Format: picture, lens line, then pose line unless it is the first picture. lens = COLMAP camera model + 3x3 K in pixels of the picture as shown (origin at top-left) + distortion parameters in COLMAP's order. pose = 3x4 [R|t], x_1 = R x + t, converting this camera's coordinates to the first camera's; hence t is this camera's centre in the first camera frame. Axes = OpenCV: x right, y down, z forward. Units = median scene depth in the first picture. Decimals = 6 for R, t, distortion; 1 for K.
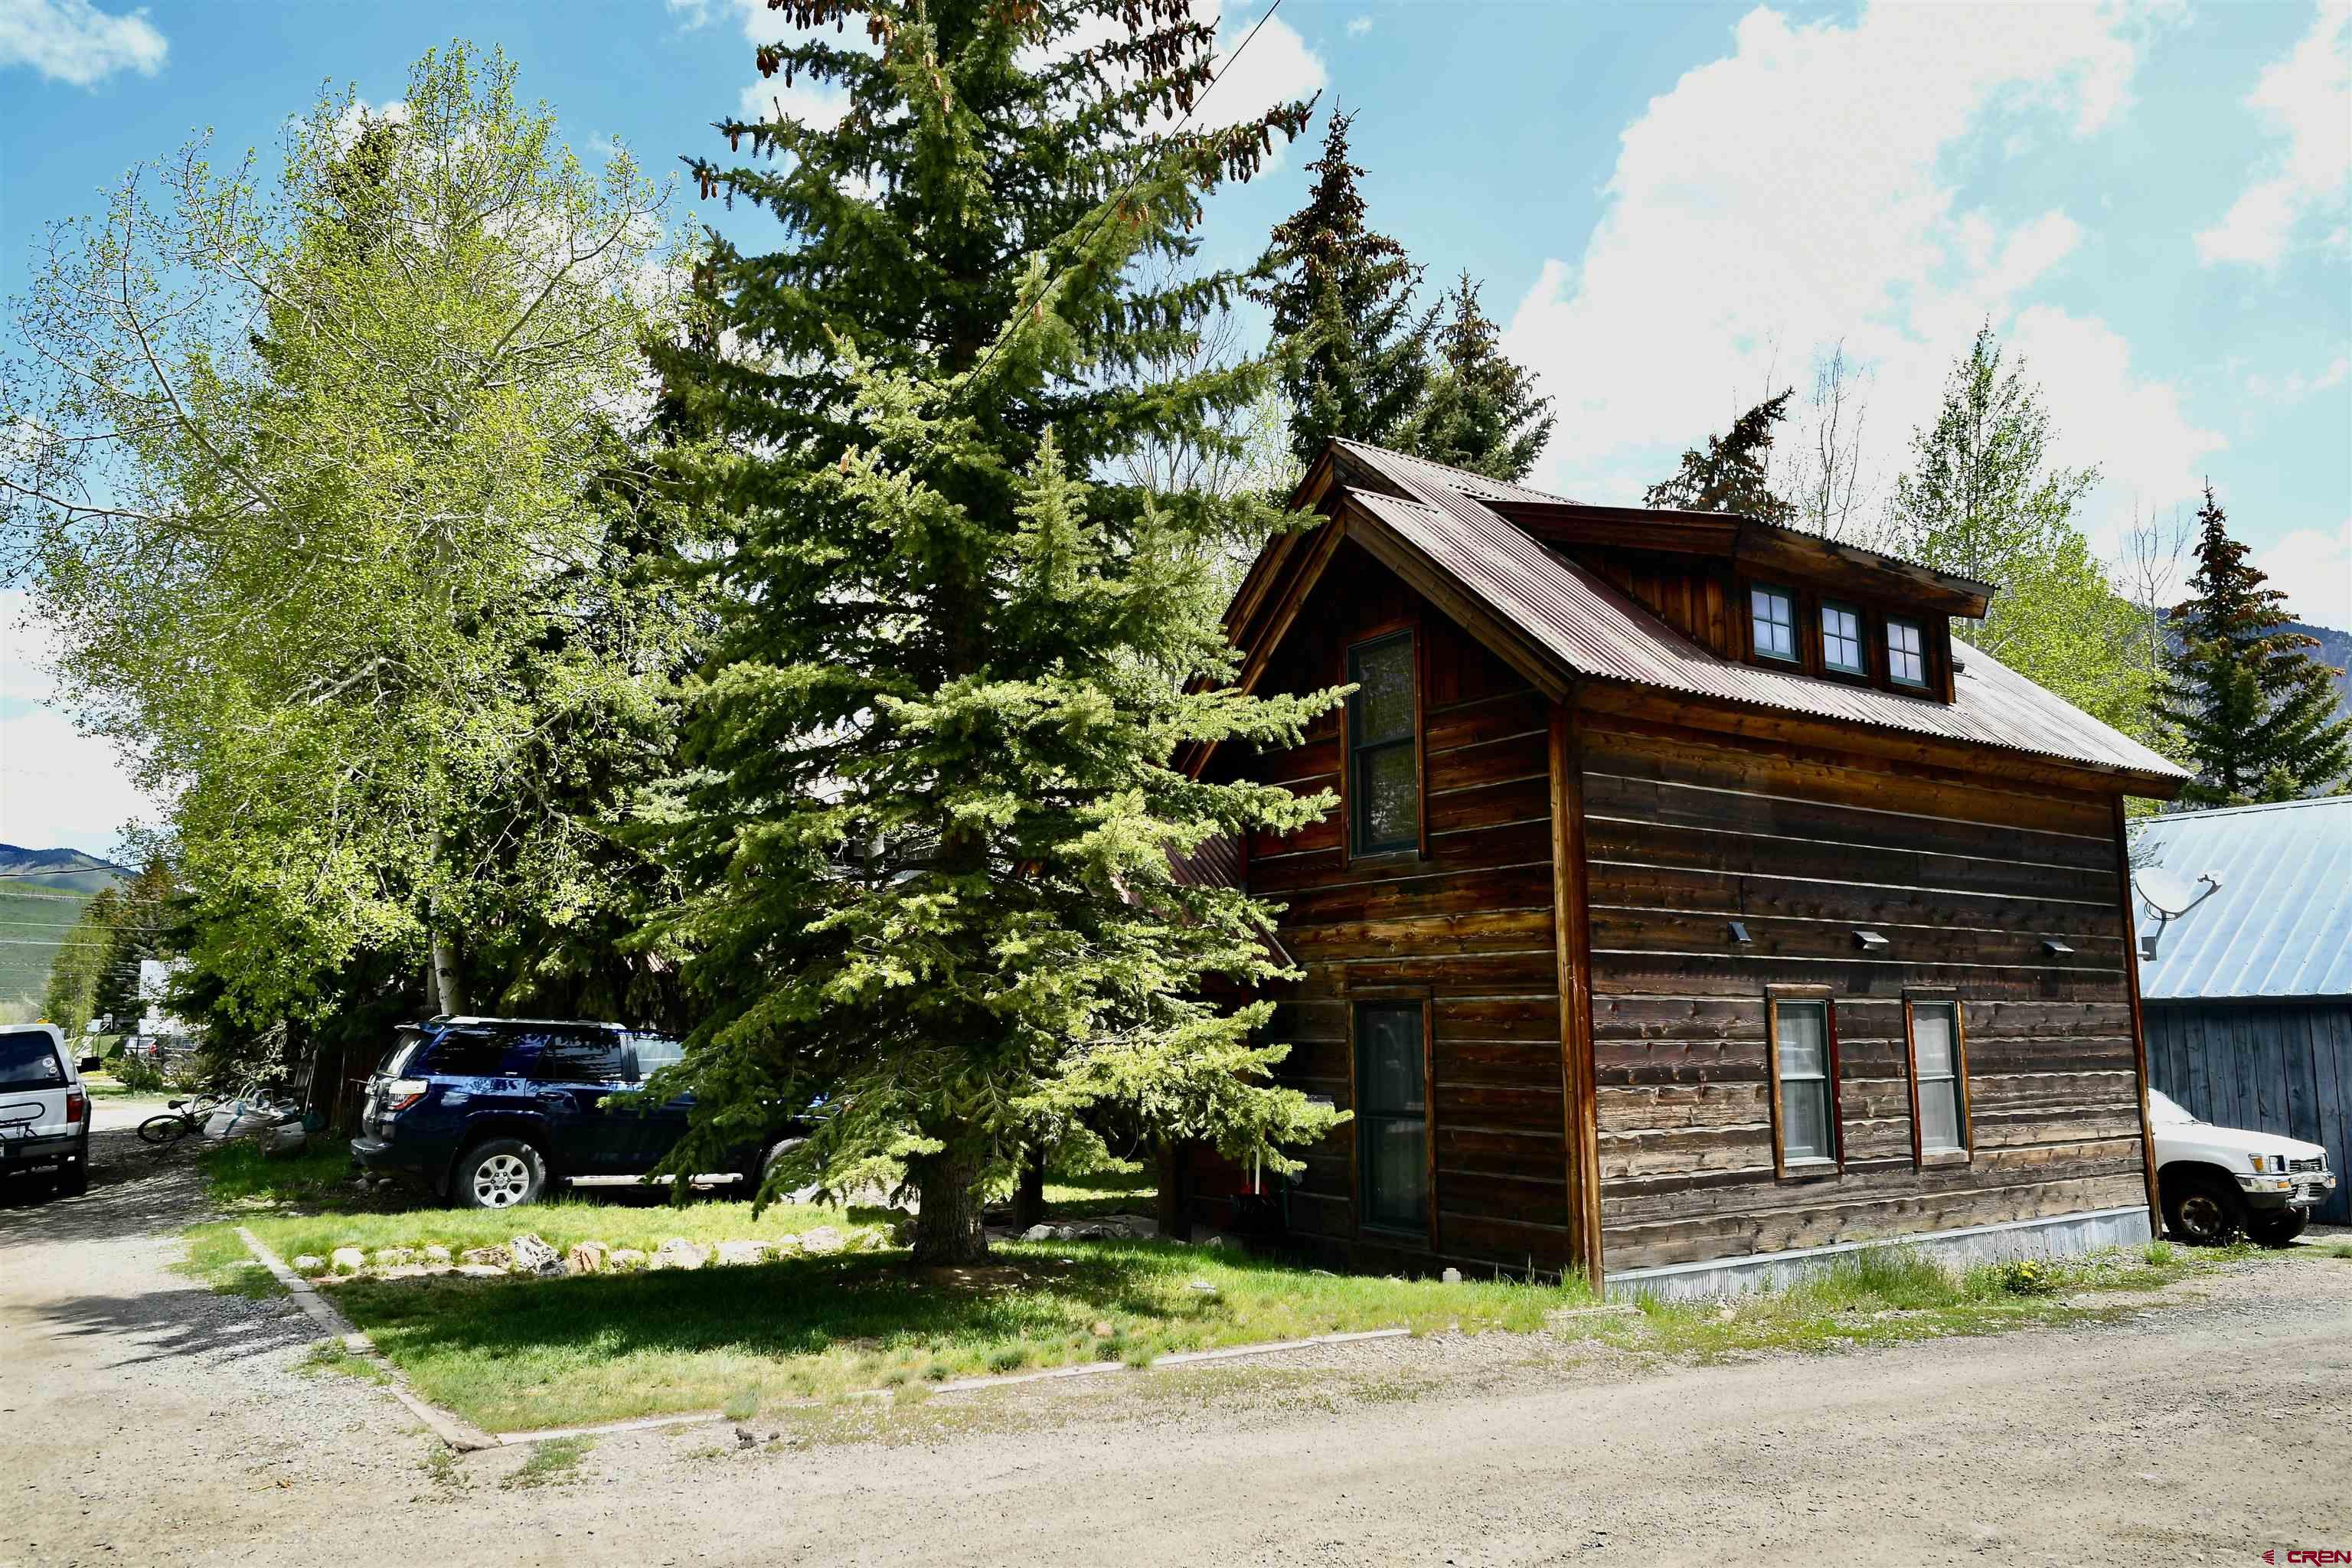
lens RADIAL K [[1623.5, 0, 1162.2], [0, 1623.5, 773.9], [0, 0, 1]] dist [0.007049, -0.020885]
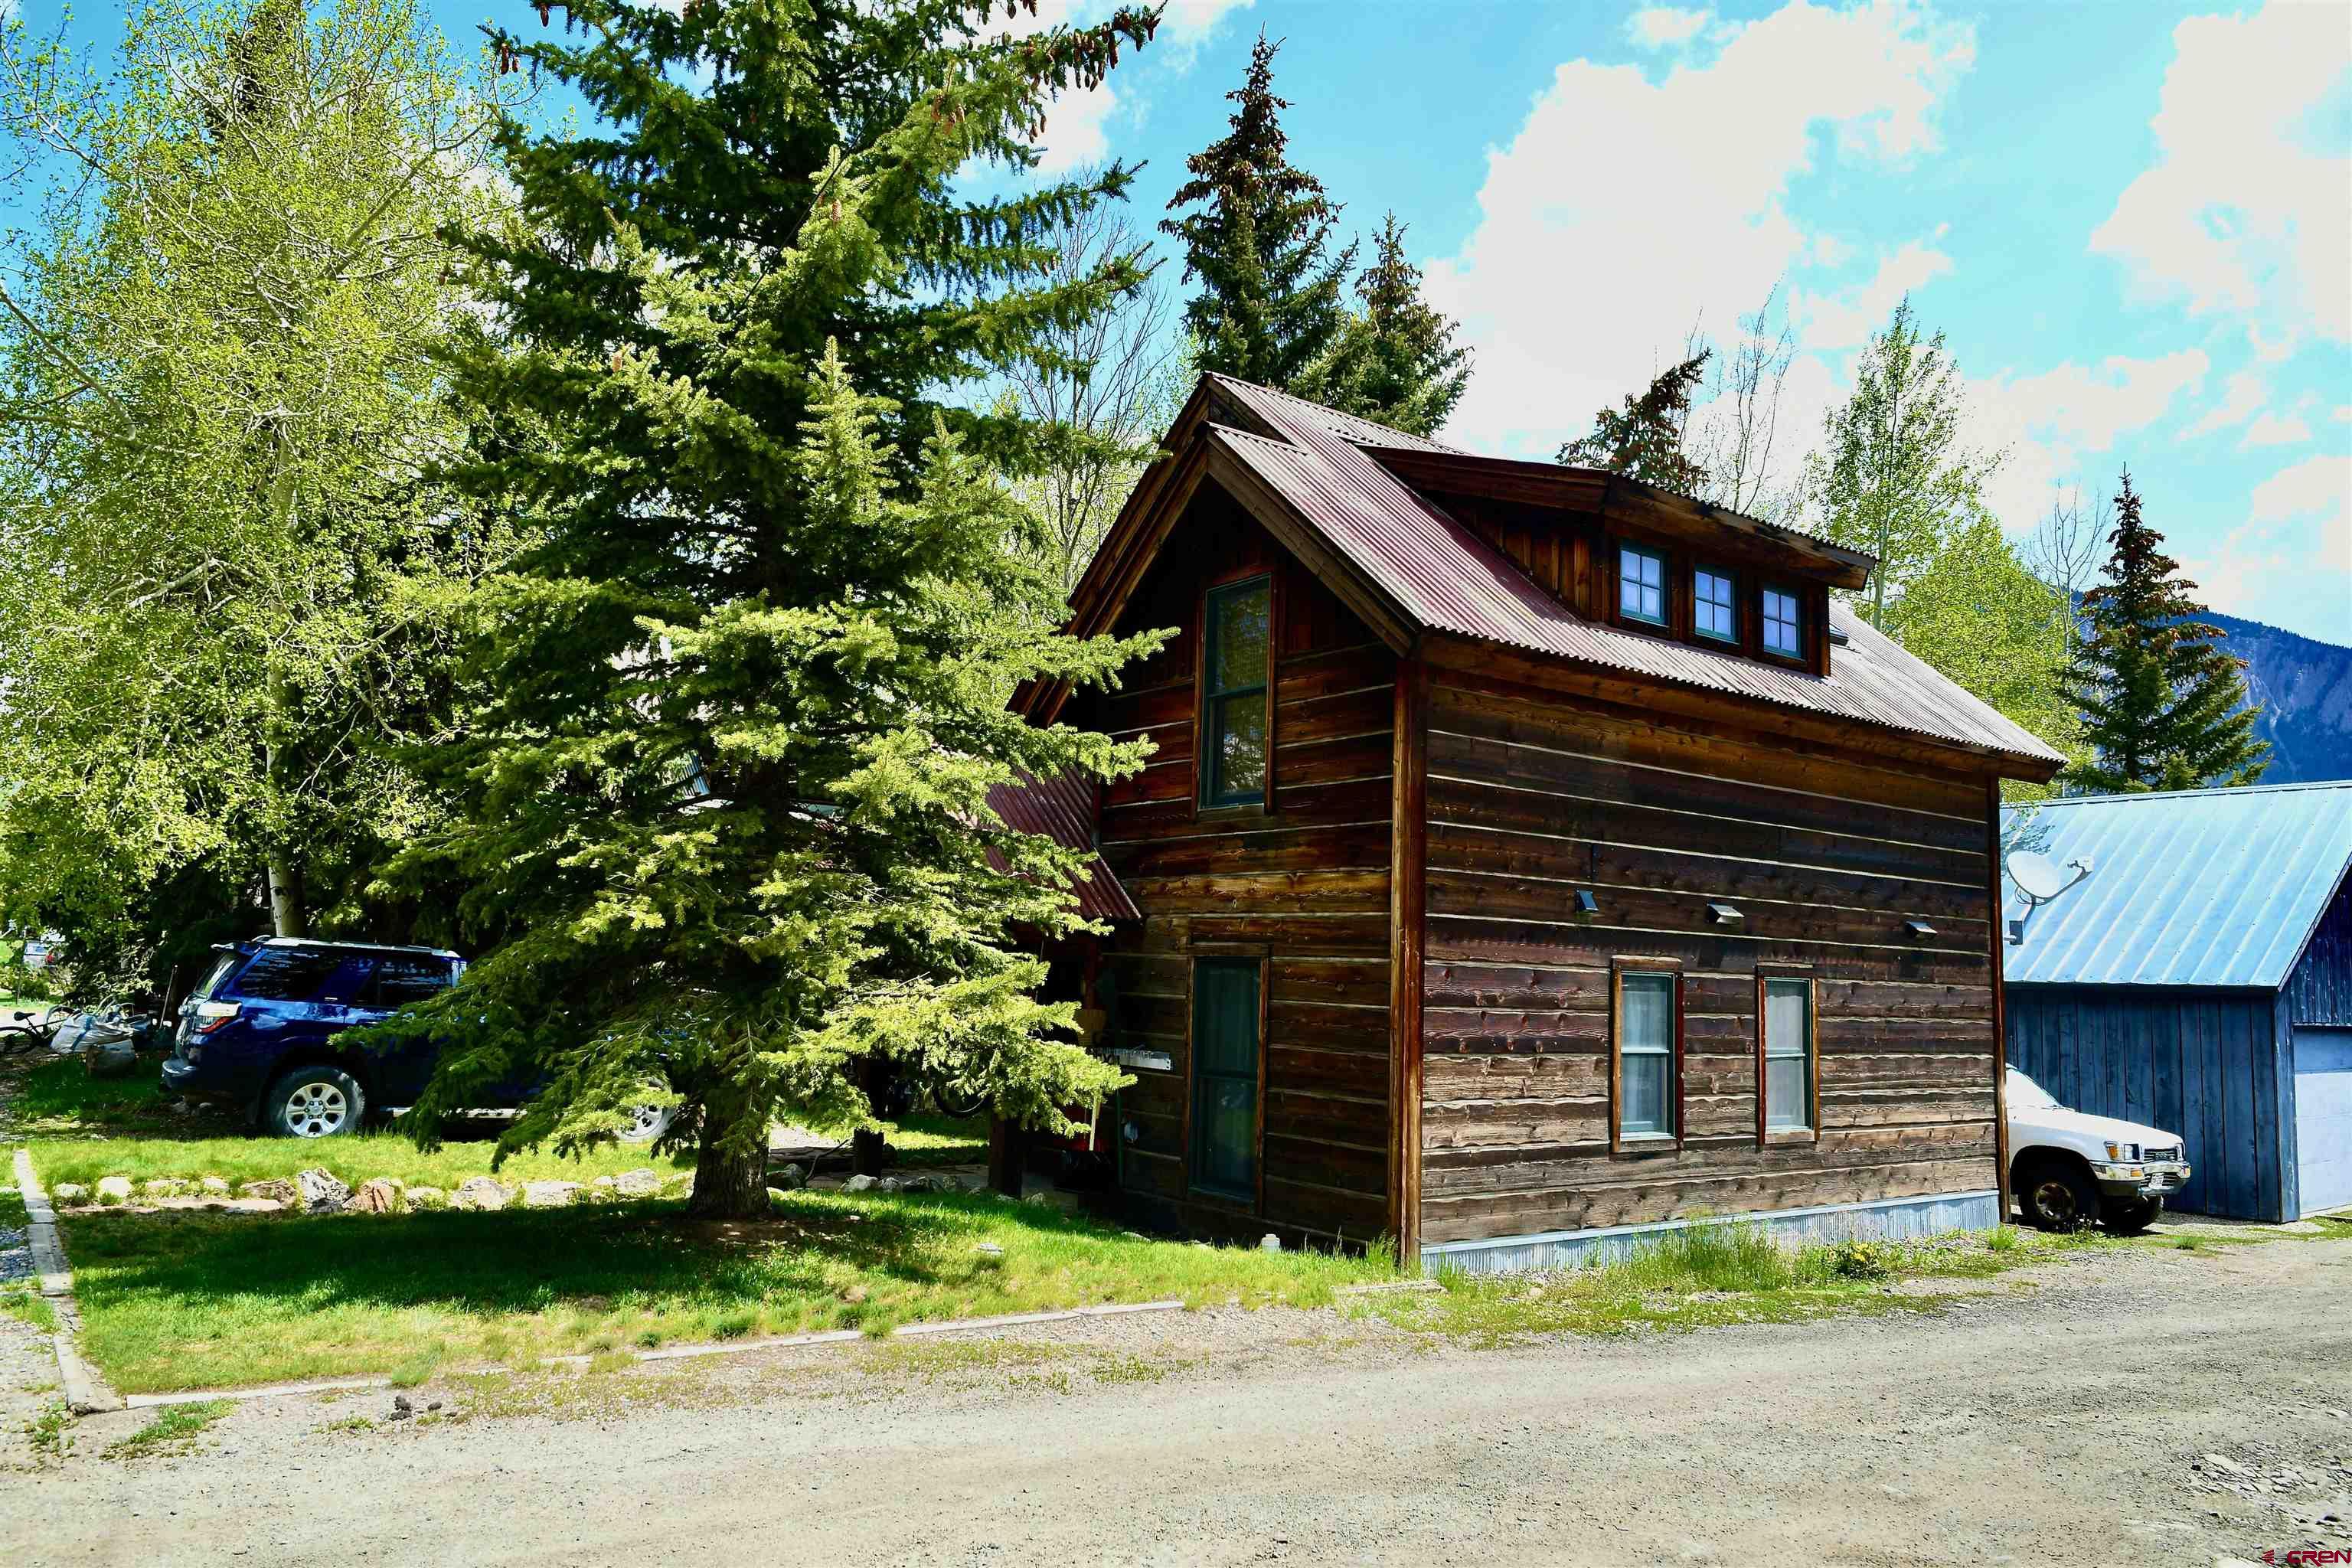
lens RADIAL K [[1623.5, 0, 1171.1], [0, 1623.5, 772.6], [0, 0, 1]] dist [0.007049, -0.020885]
pose [[0.998548, 0.040642, 0.035345, 0.065259], [-0.041777, 0.998615, 0.031989, -0.000359], [-0.033996, -0.033419, 0.998863, 0.035656]]
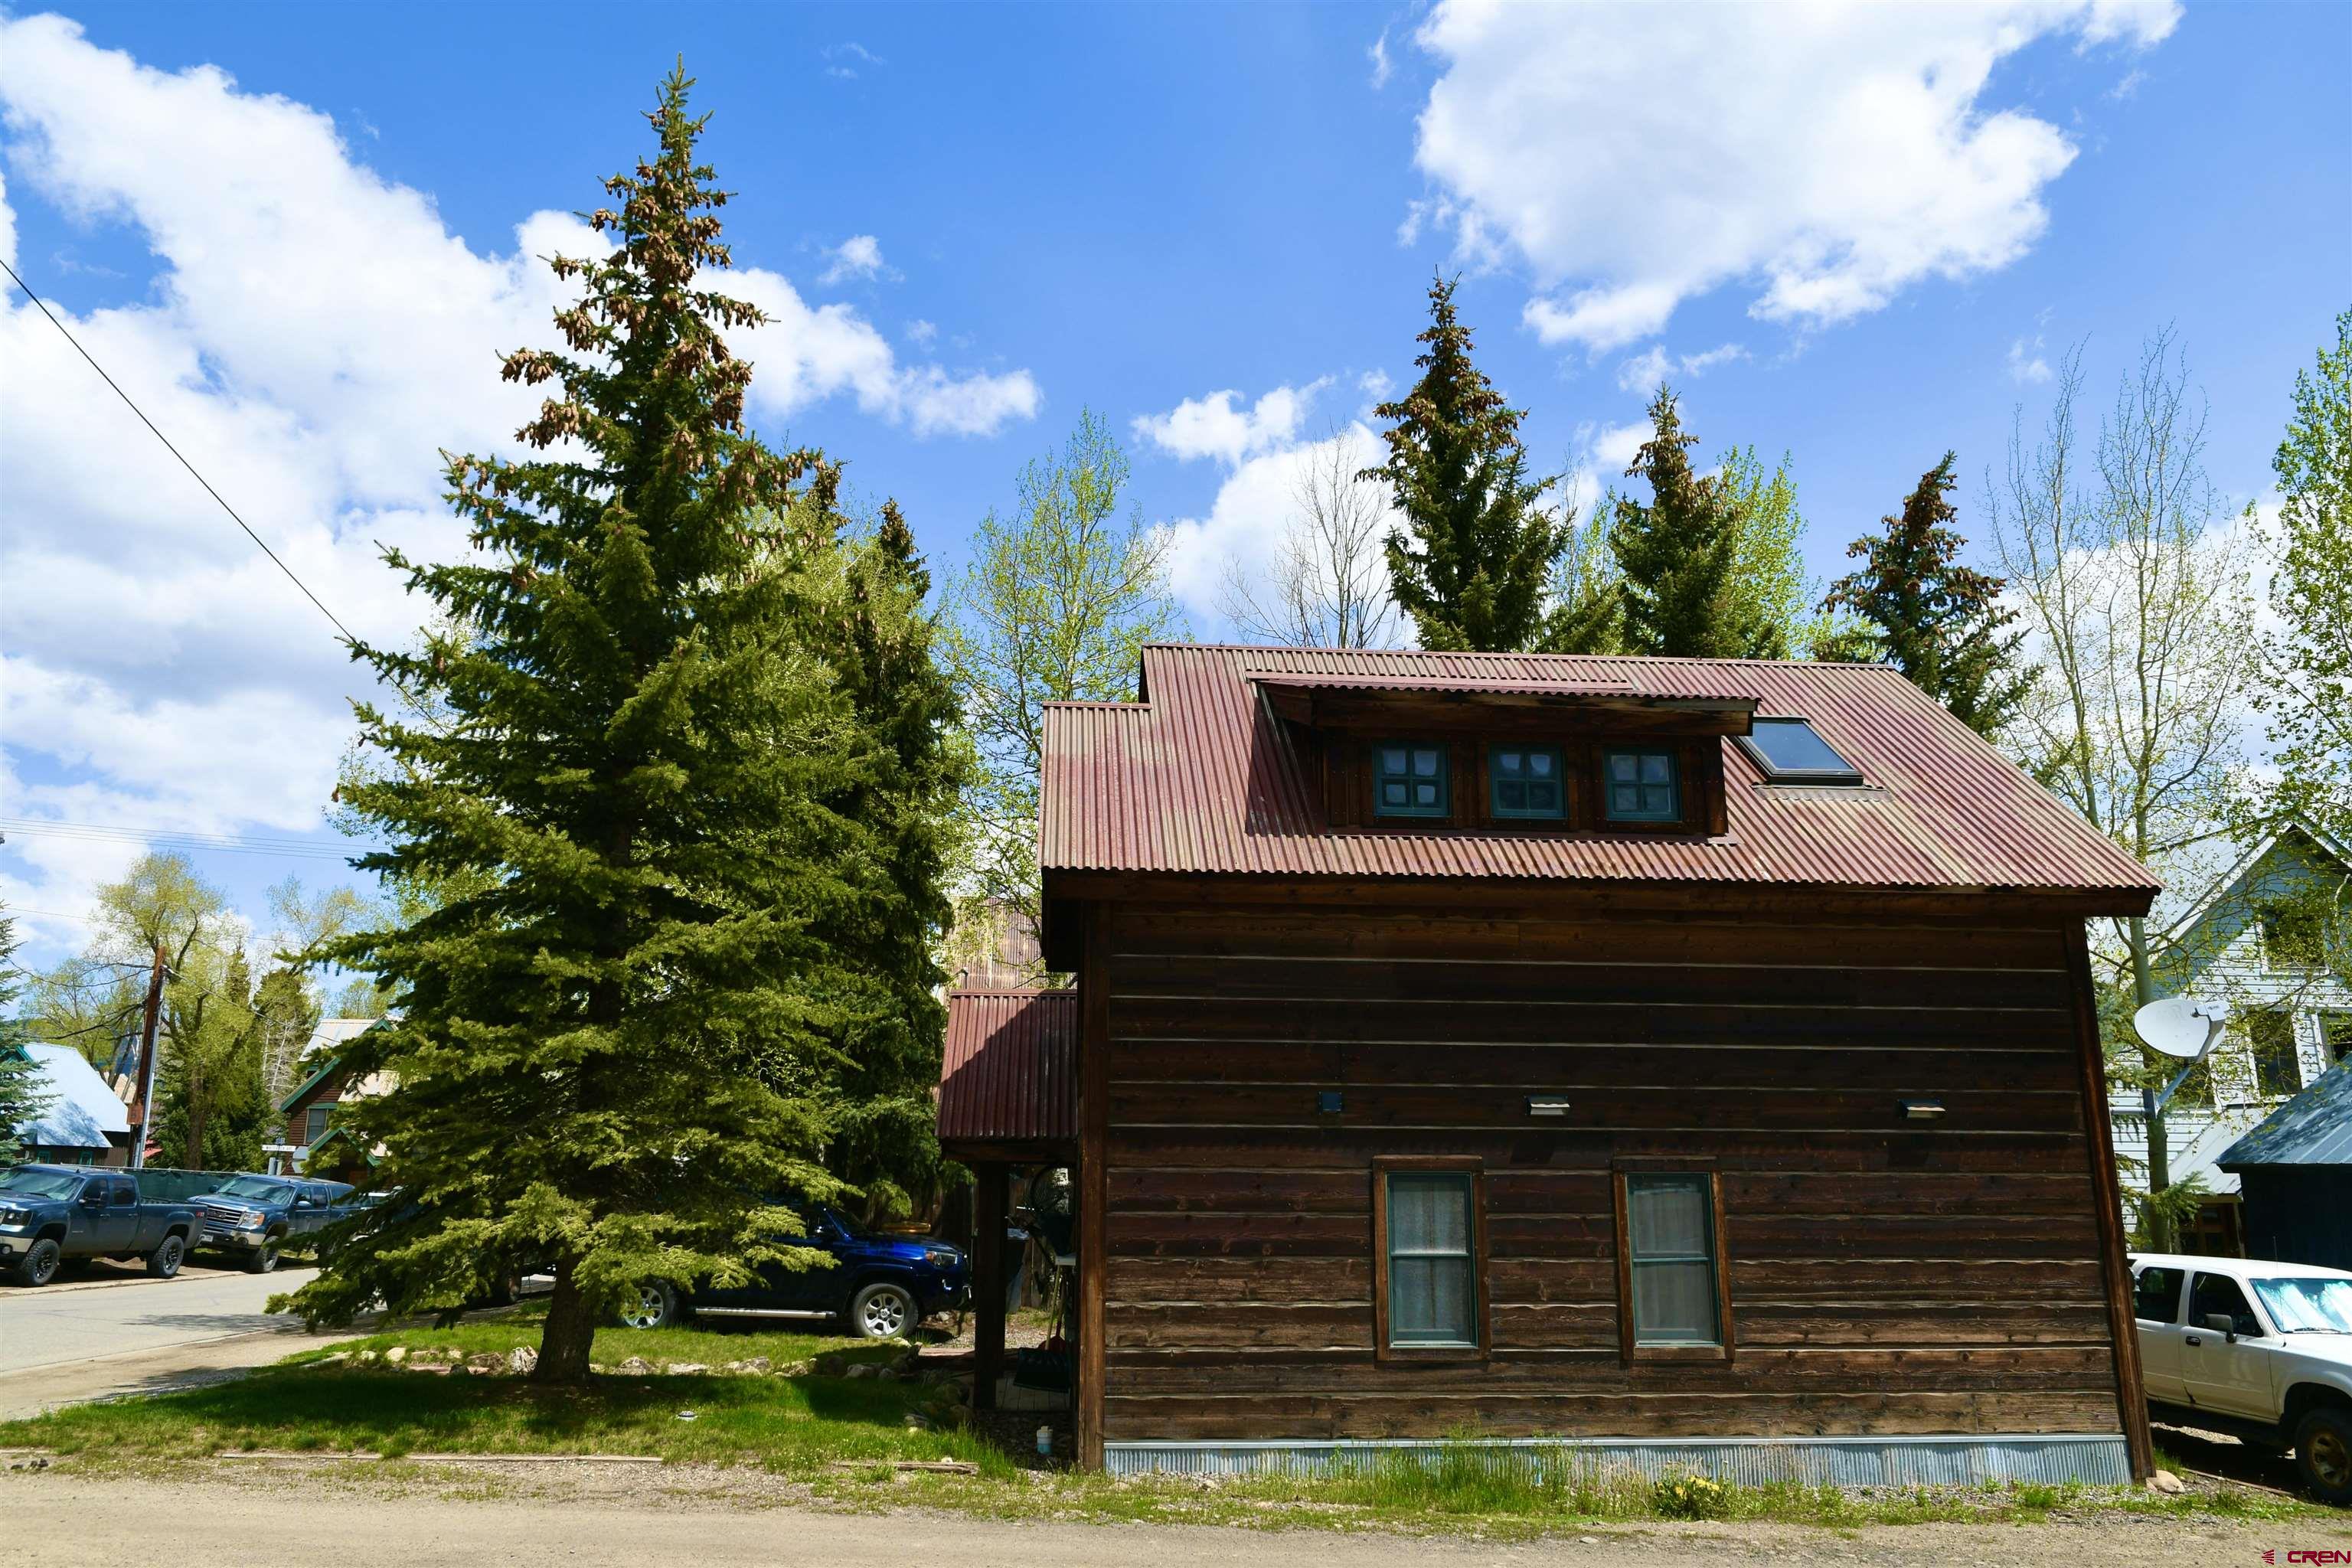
lens RADIAL K [[1623.5, 0, 1179.5], [0, 1623.5, 772.5], [0, 0, 1]] dist [0.007049, -0.020885]
pose [[0.867266, -0.113417, -0.484754, 0.739061], [0.069966, 0.991808, -0.106875, -0.002214], [0.492904, 0.058773, 0.868097, 0.079782]]
